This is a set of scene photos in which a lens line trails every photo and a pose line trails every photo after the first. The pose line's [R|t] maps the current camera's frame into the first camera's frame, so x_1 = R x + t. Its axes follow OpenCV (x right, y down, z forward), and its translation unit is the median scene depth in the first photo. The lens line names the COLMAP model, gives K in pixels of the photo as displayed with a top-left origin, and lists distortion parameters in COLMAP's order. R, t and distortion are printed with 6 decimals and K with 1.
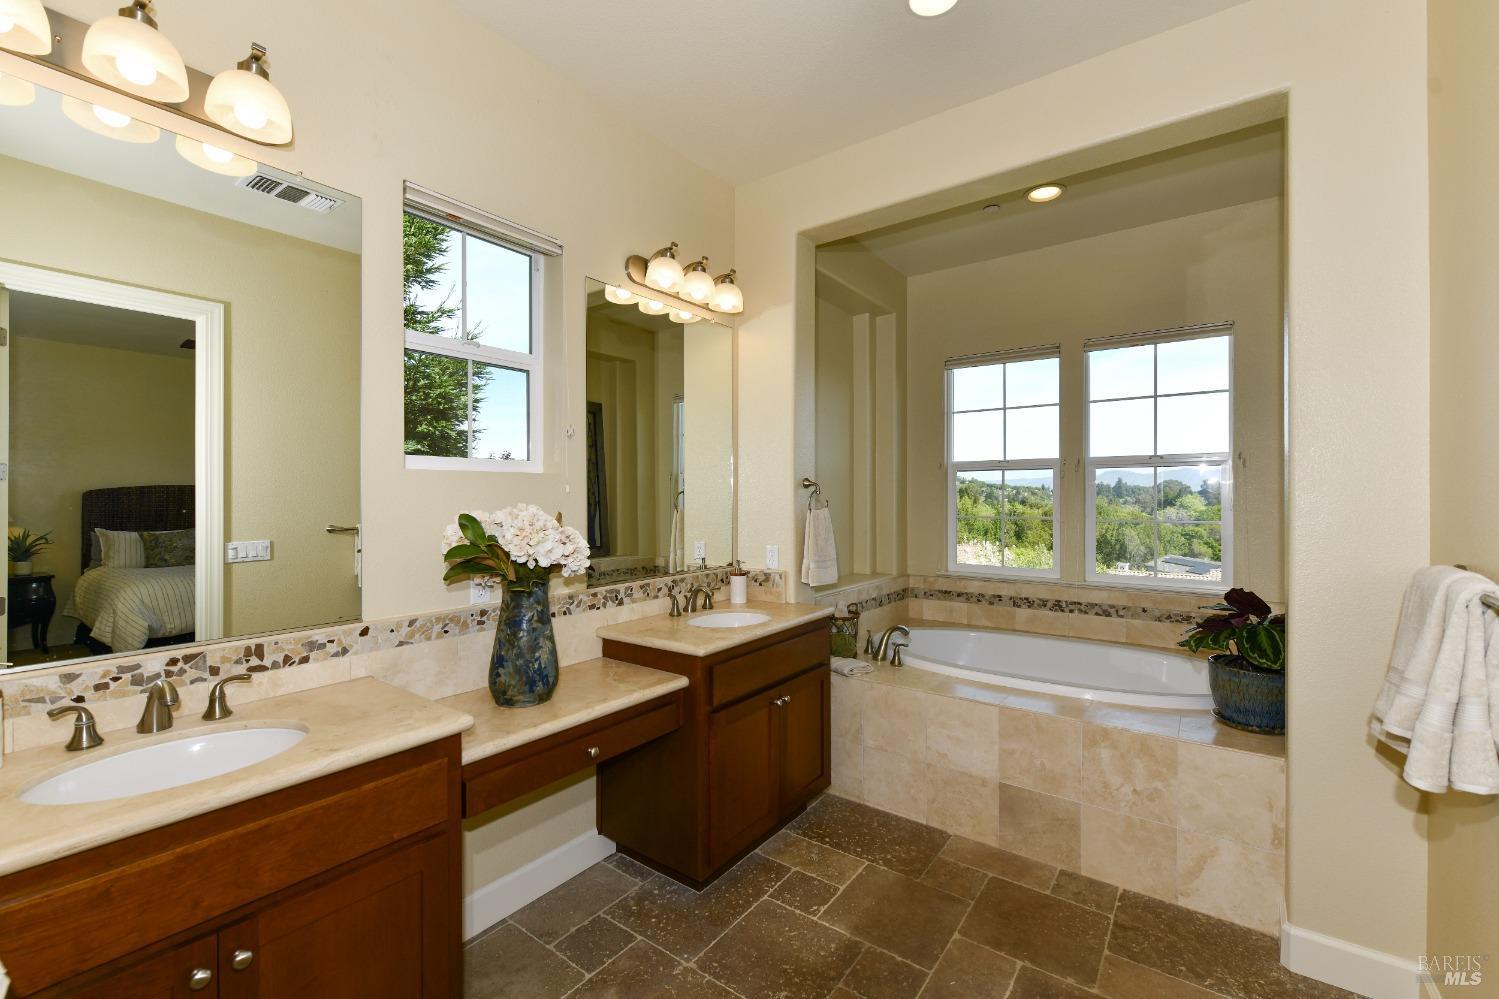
lens RADIAL K [[629.5, 0, 749.5], [0, 629.5, 499.5], [0, 0, 1]] dist [-0.002325, -0.000375]
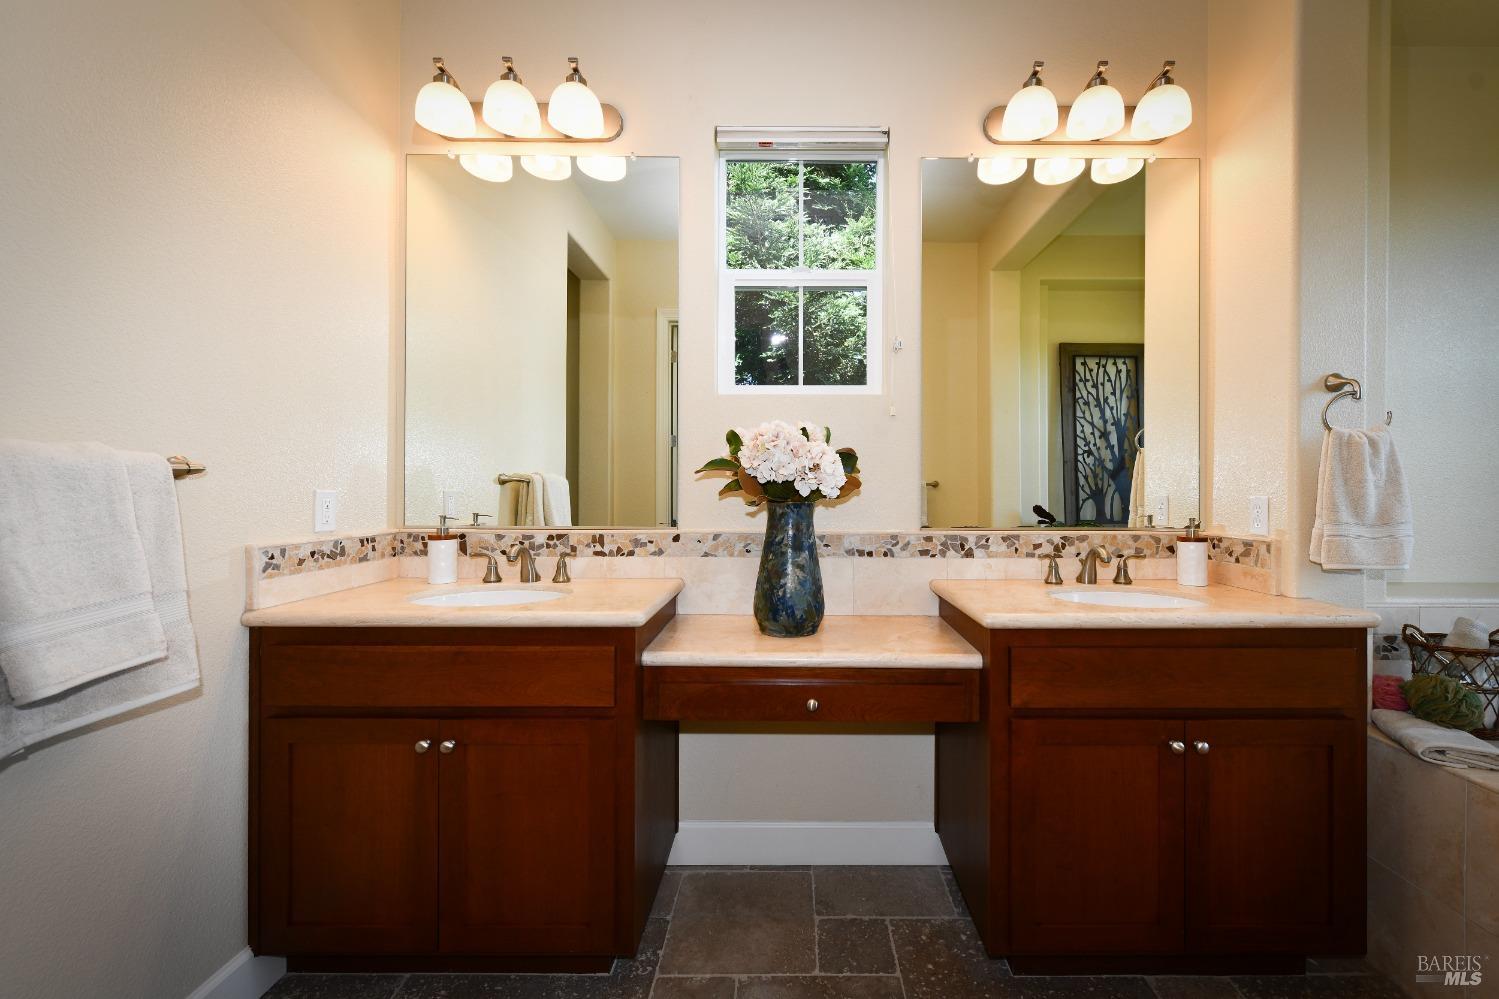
lens RADIAL K [[614.1, 0, 783.9], [0, 614.1, 490.0], [0, 0, 1]] dist [-0.000319, -0.000431]
pose [[0.593705, 0.007686, -0.804646, 0.290629], [-0.011187, 0.999937, 0.001297, 0.088706], [0.804605, 0.008232, 0.593754, 0.369274]]
